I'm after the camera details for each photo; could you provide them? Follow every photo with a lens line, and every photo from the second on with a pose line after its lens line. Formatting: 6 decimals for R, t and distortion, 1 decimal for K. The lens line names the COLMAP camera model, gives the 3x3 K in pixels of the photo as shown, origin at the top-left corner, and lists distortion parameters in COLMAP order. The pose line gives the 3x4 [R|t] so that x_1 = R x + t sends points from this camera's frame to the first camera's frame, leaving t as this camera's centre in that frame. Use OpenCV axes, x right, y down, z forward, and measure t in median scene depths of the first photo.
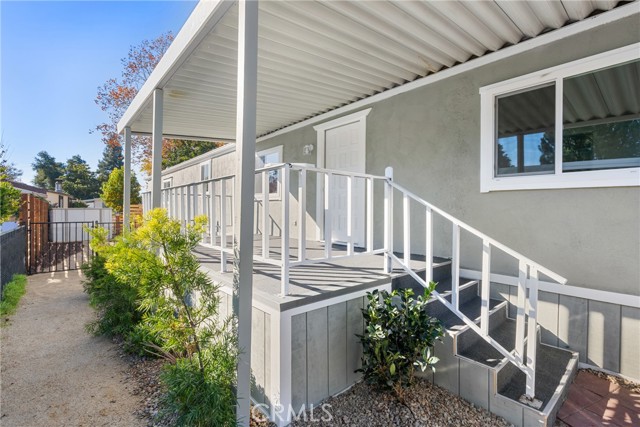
lens RADIAL K [[295.3, 0, 319.9], [0, 295.3, 208.2], [0, 0, 1]] dist [-0.015299, 0.002089]
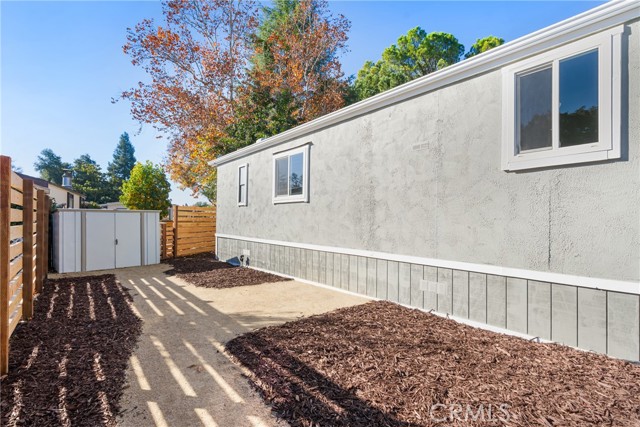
lens RADIAL K [[295.3, 0, 319.7], [0, 295.3, 218.2], [0, 0, 1]] dist [-0.015299, 0.002089]
pose [[0.999921, 0.006782, -0.010549, -0.128491], [-0.006766, 0.999976, 0.001618, 0.003672], [0.010560, -0.001547, 0.999943, 0.140271]]
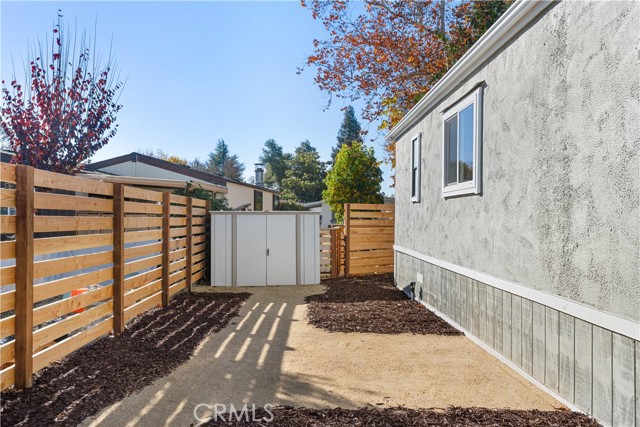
lens RADIAL K [[463.6, 0, 319.3], [0, 463.6, 215.2], [0, 0, 1]] dist [-0.005468, 0.003775]
pose [[0.772277, -0.001587, -0.635284, -0.095506], [0.000369, 0.999998, -0.002049, 0.002070], [0.635286, 0.001348, 0.772276, 0.161146]]
